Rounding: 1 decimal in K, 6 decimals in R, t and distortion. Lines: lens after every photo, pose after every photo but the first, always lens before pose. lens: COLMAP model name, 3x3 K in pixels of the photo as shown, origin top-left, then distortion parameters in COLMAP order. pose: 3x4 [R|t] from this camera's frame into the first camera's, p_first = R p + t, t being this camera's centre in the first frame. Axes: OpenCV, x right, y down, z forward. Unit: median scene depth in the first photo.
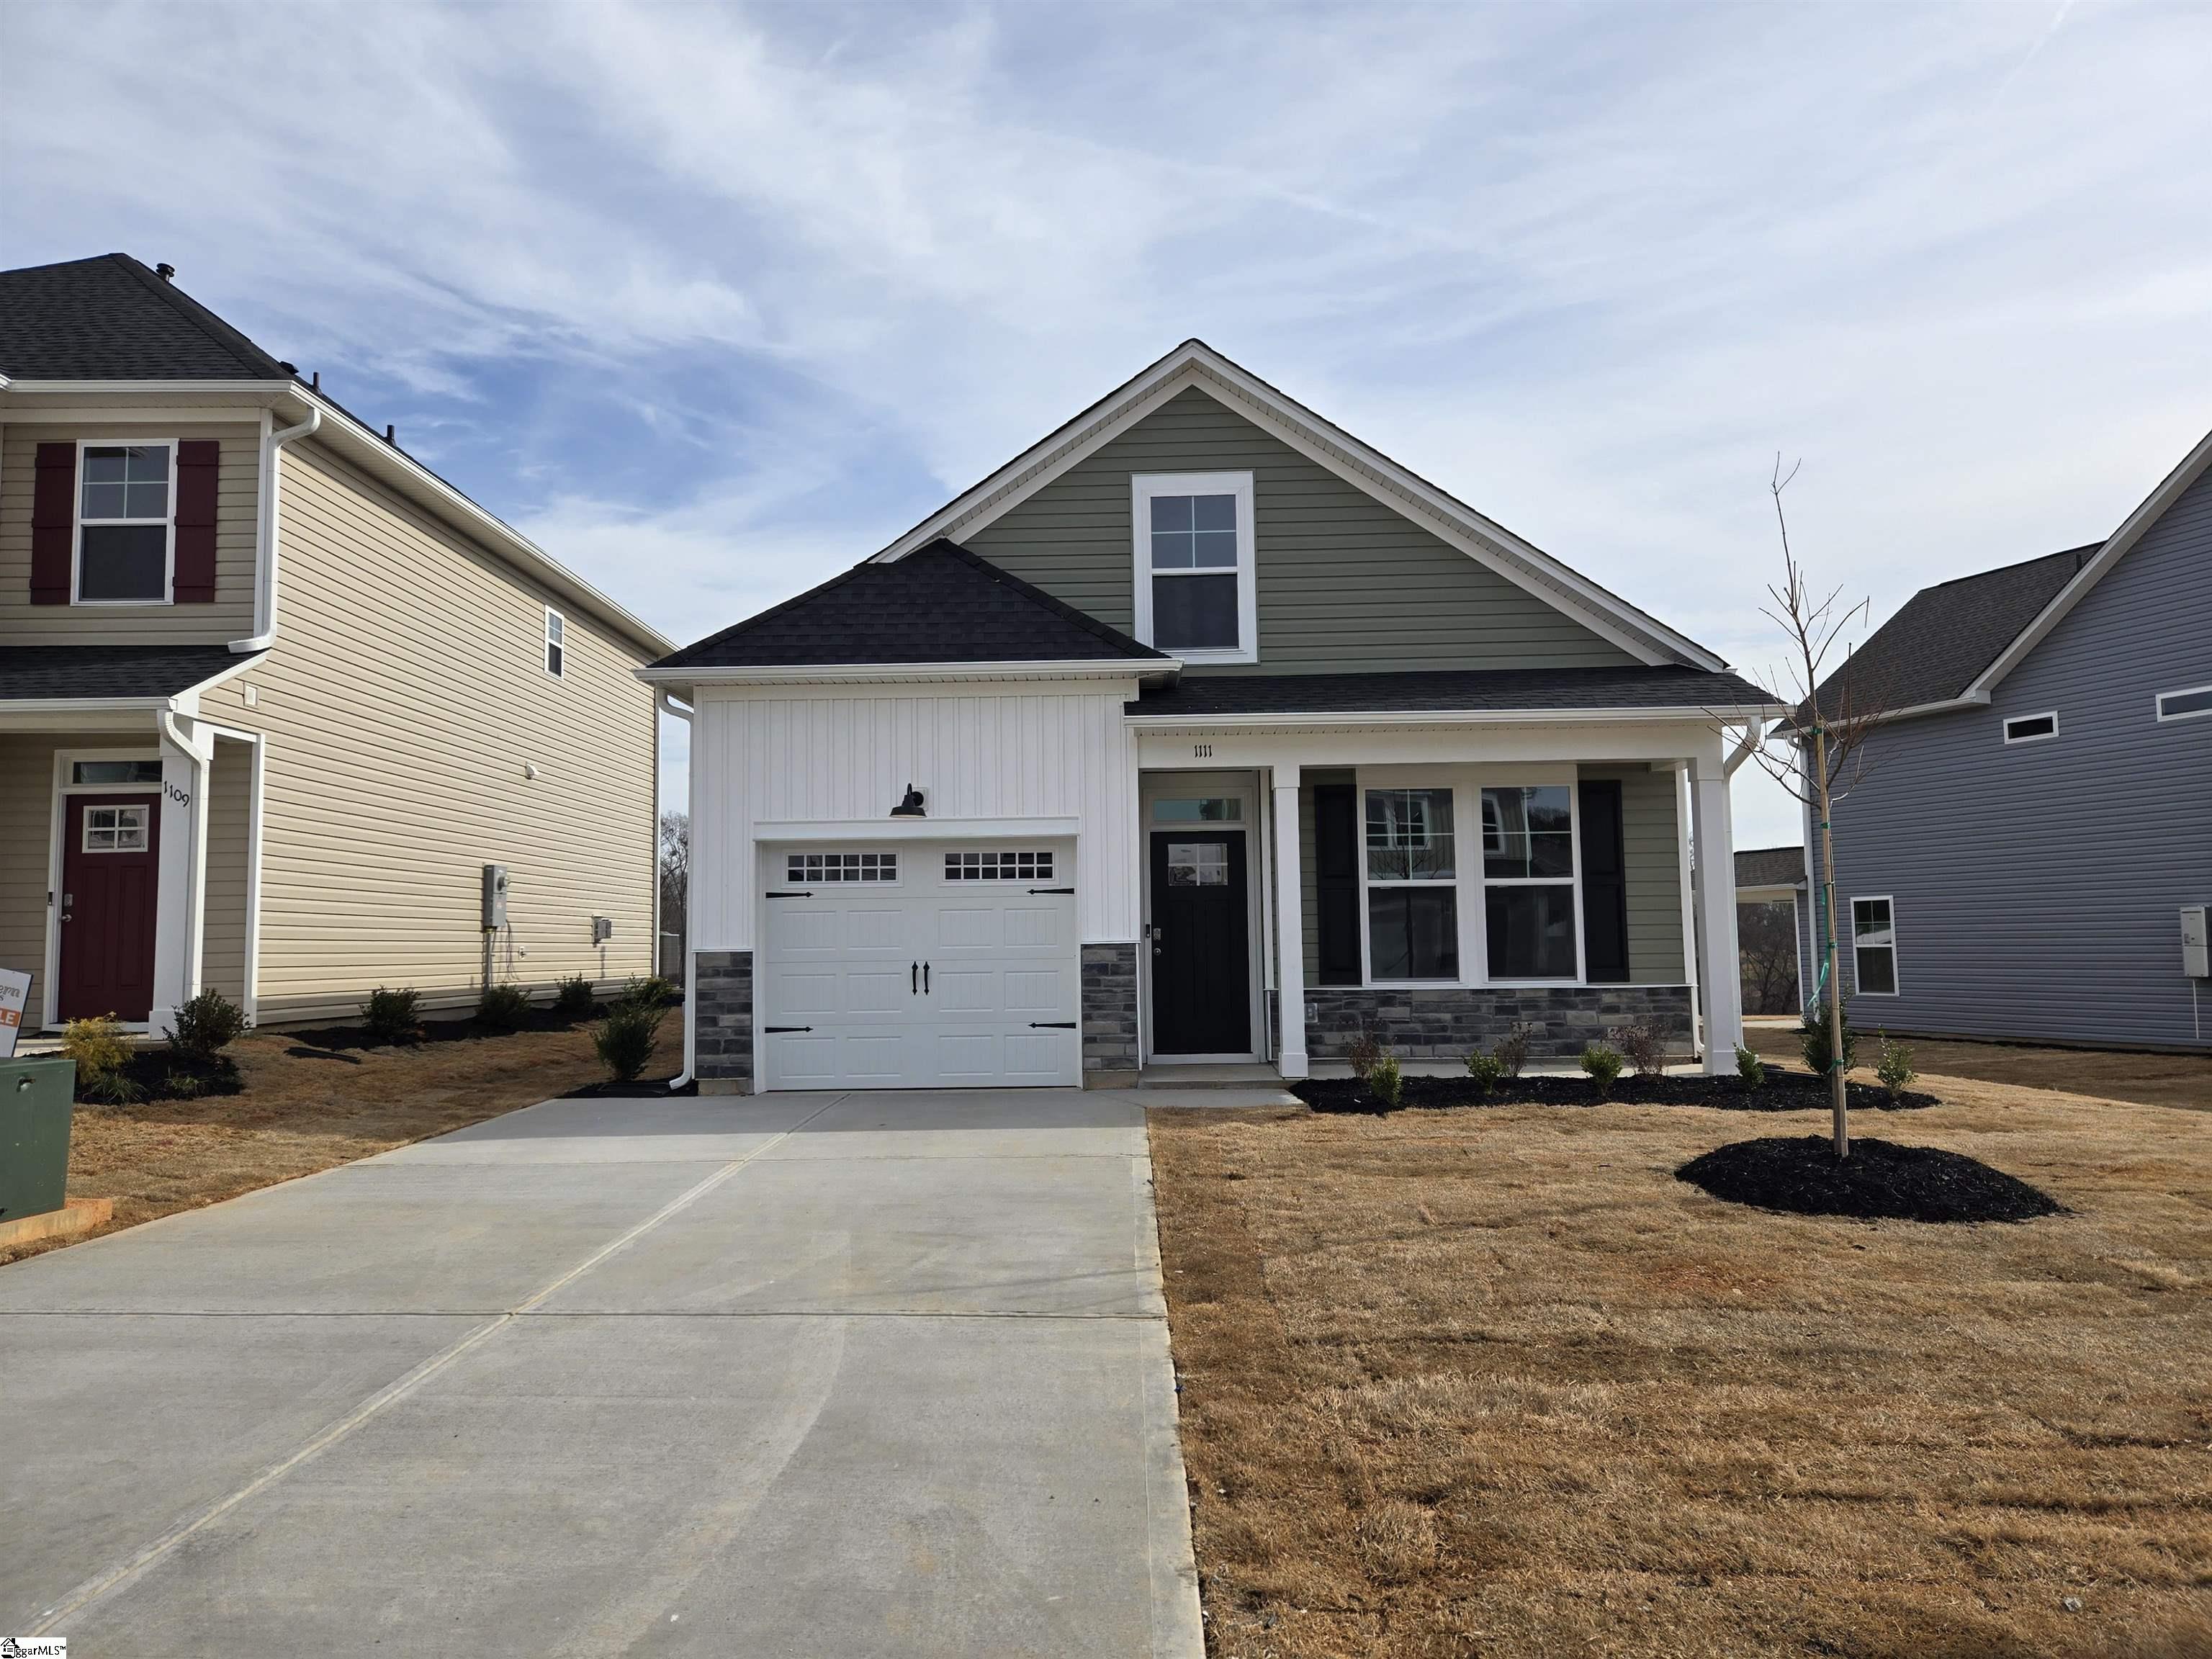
lens RADIAL K [[1572.2, 0, 1106.0], [0, 1572.2, 829.5], [0, 0, 1]] dist [0.127350, 0.000182]
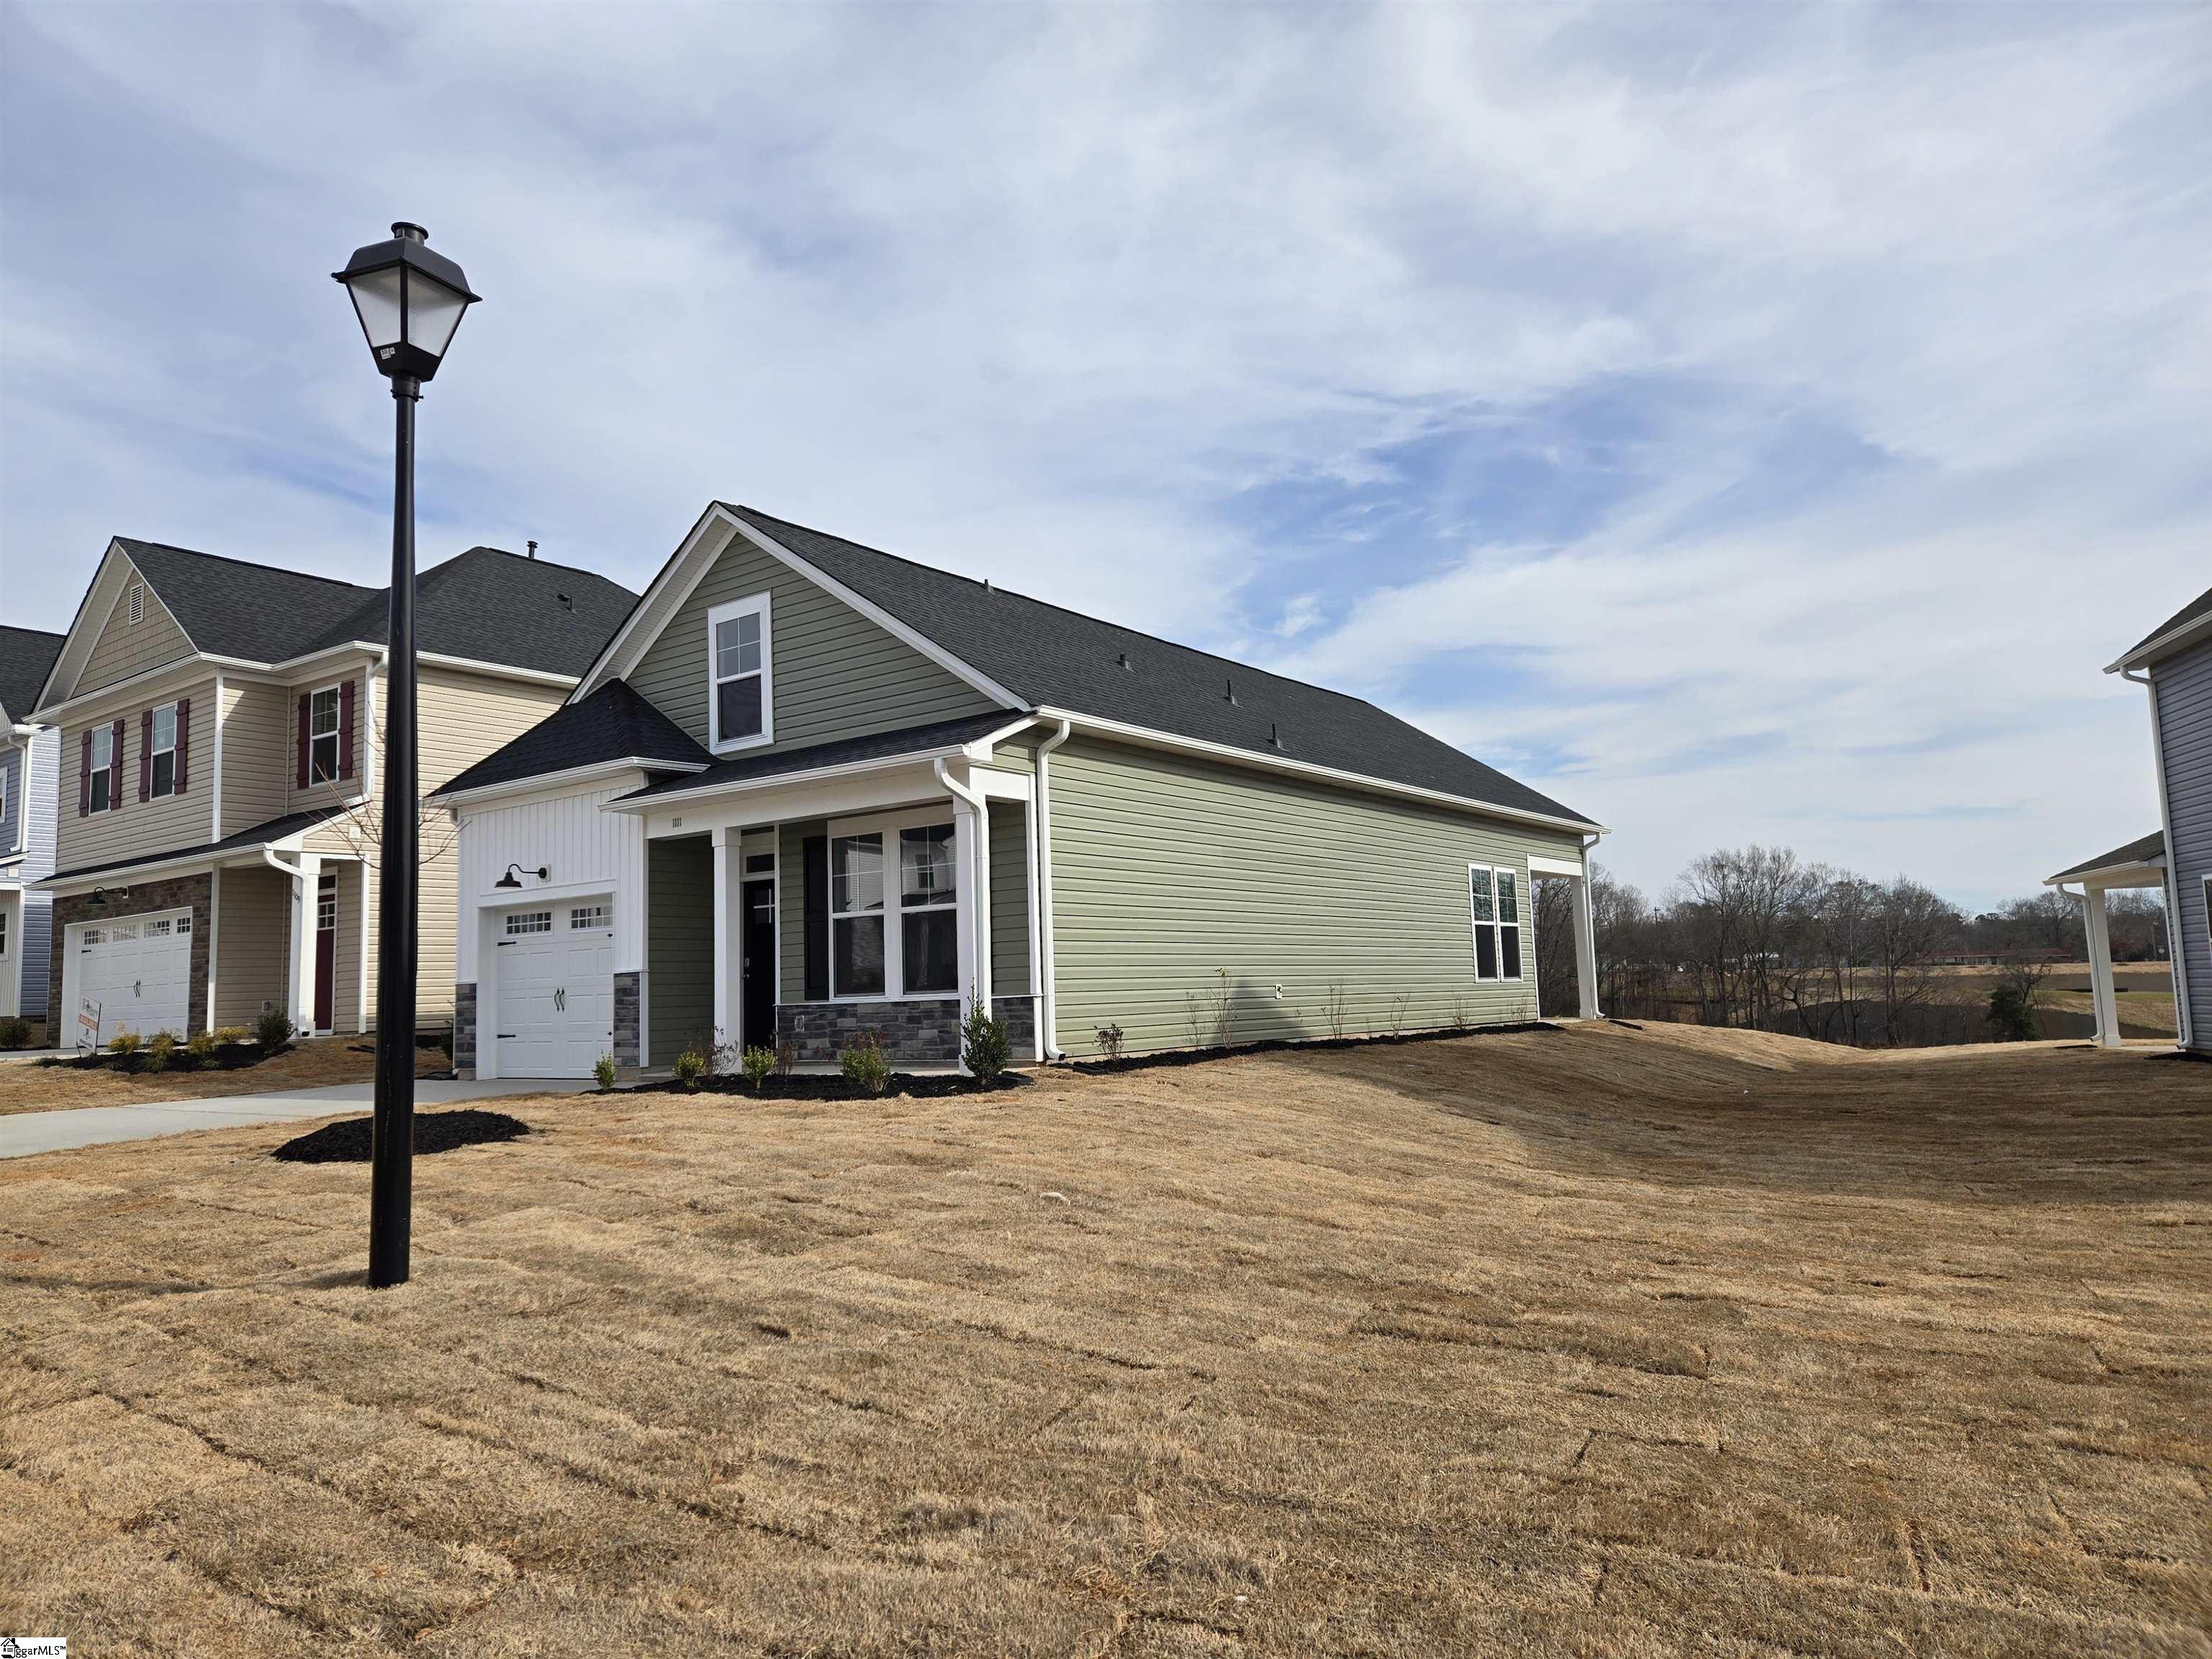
lens RADIAL K [[1471.2, 0, 1080.7], [0, 1471.2, 823.9], [0, 0, 1]] dist [0.045767, 0.002445]
pose [[0.808892, -0.079648, -0.582538, 0.991398], [0.072250, 0.996738, -0.035957, 0.018268], [0.583502, -0.013003, 0.812008, 0.195452]]
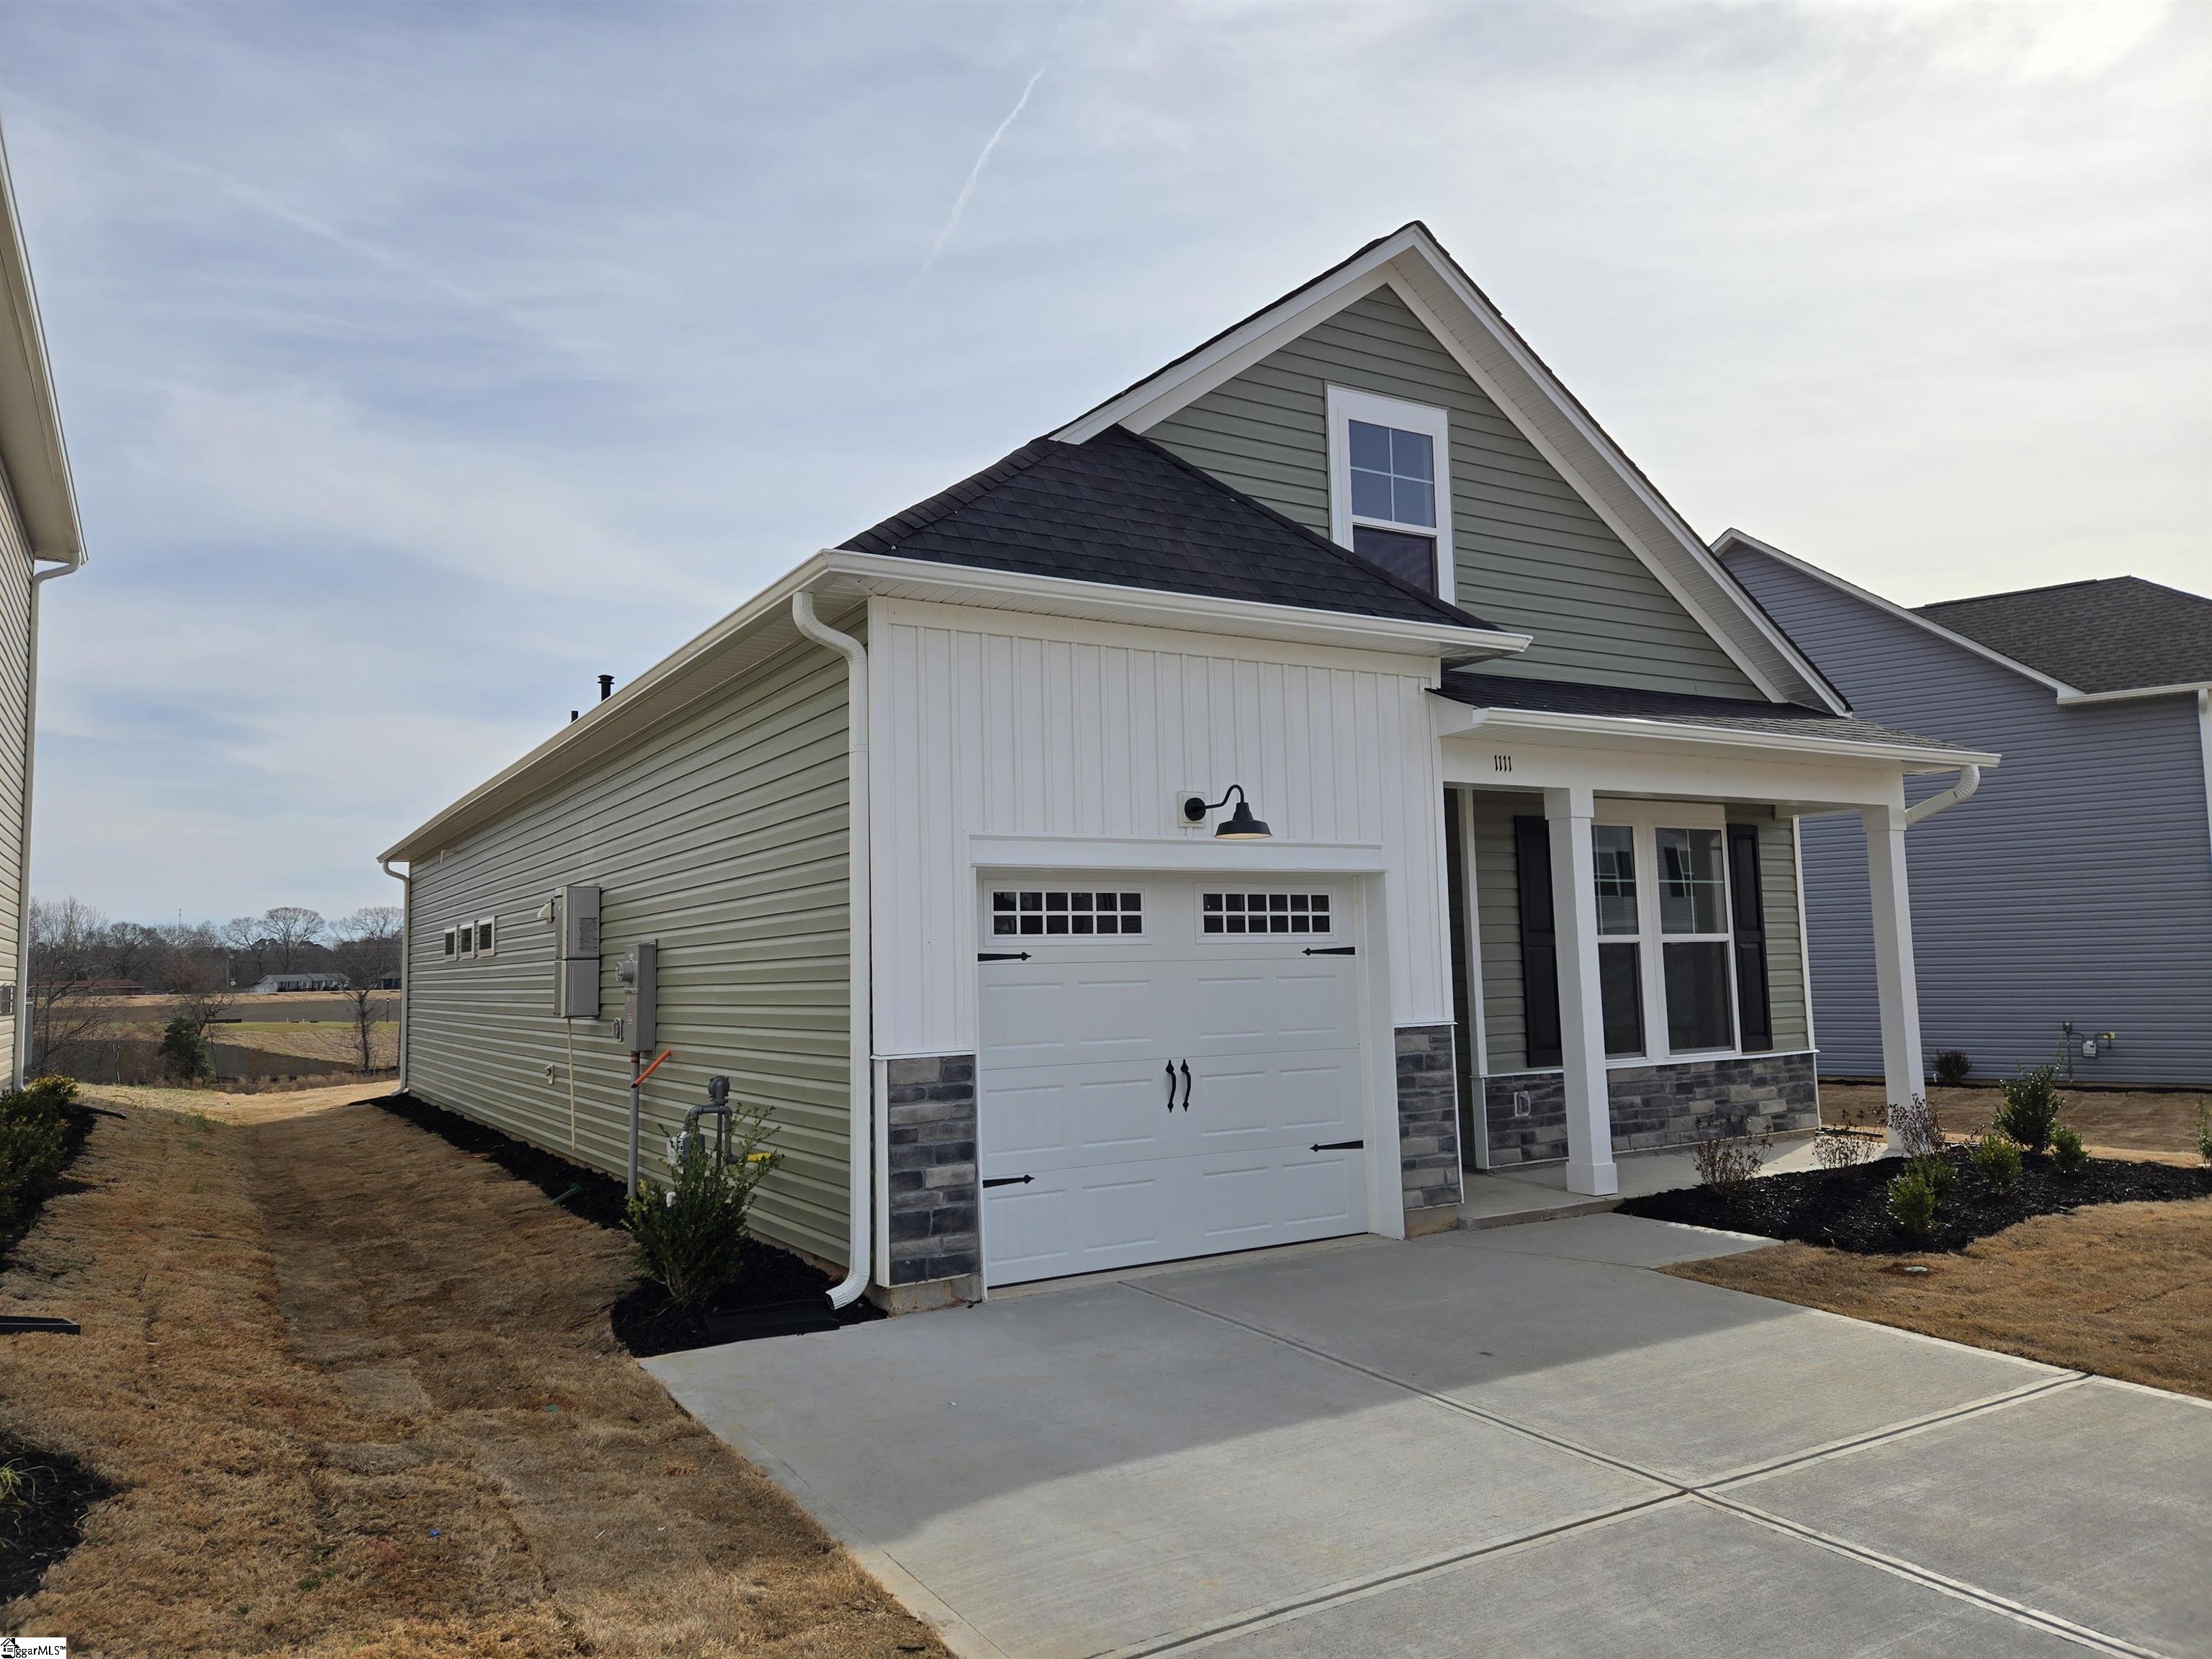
lens RADIAL K [[1484.9, 0, 1095.0], [0, 1484.9, 839.6], [0, 0, 1]] dist [0.117255, -0.111718]
pose [[0.844744, 0.038511, 0.533783, -0.456891], [-0.031192, 0.999255, -0.022729, 0.008007], [-0.534261, 0.002551, 0.845316, 0.479648]]
